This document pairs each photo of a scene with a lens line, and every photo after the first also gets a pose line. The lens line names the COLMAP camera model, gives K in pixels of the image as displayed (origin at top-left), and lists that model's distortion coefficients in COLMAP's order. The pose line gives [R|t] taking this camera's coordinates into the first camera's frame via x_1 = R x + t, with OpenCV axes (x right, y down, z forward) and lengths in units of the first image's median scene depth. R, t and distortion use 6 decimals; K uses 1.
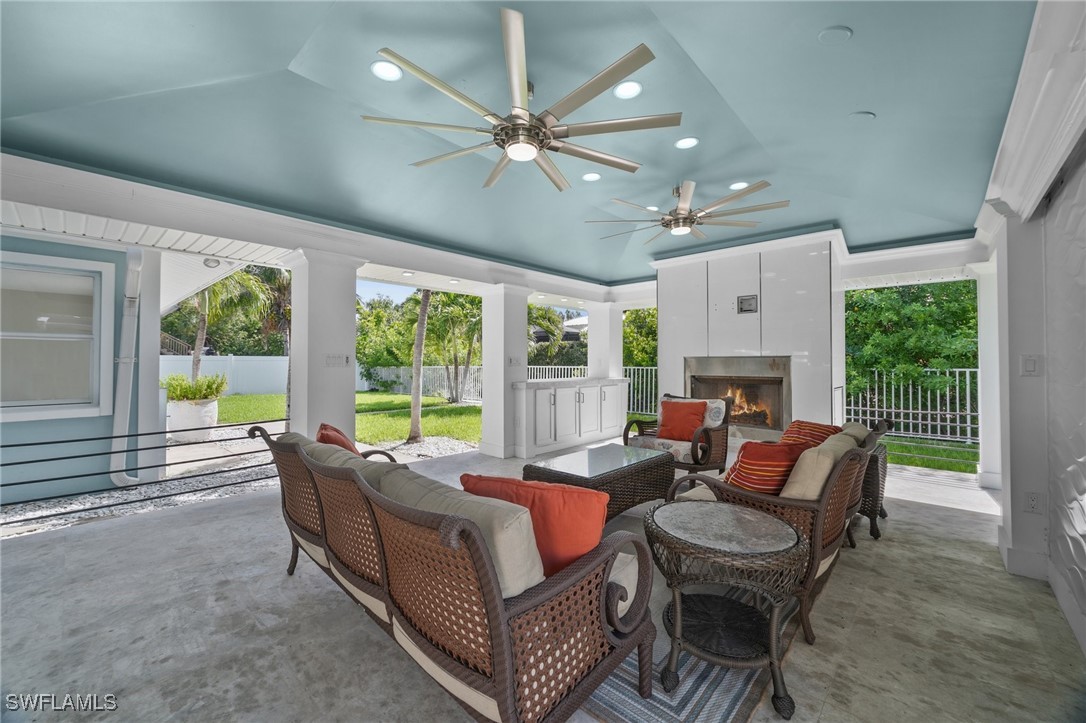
lens RADIAL K [[438.0, 0, 541.9], [0, 438.0, 362.2], [0, 0, 1]] dist [-0.000908, -0.000037]
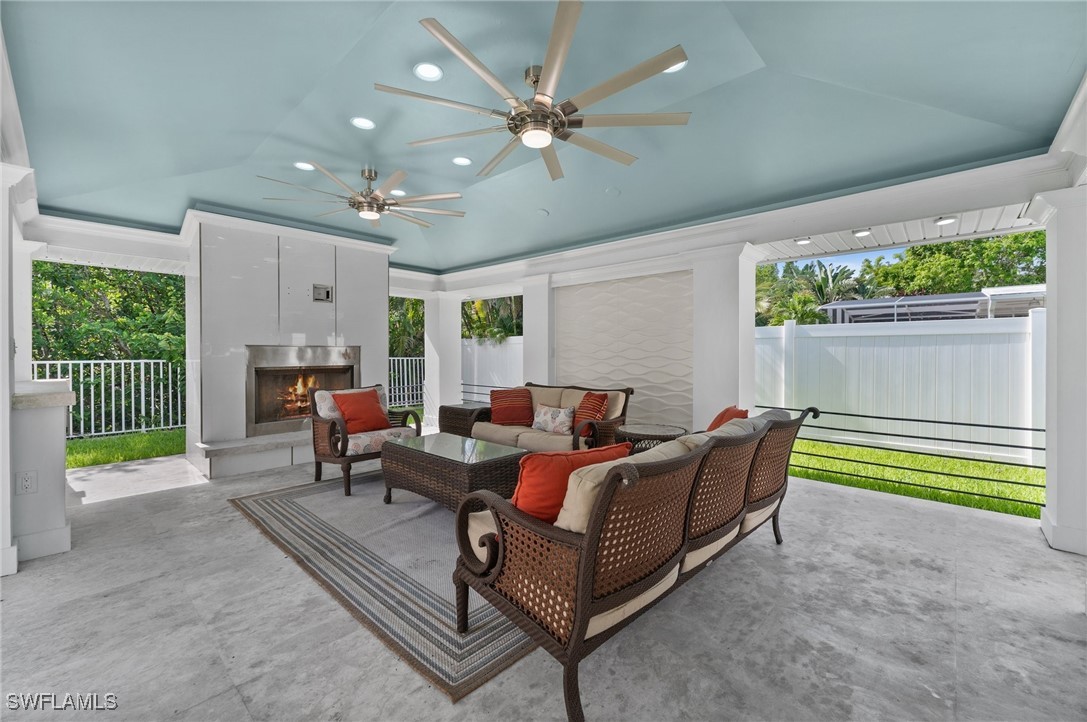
lens RADIAL K [[439.5, 0, 542.6], [0, 439.5, 356.0], [0, 0, 1]] dist [0.000504, 0.000023]
pose [[-0.000021, -0.001864, 0.999998, -1.437704], [-0.002527, 0.999995, 0.001864, 0.018306], [-0.999997, -0.002527, -0.000026, 1.326236]]
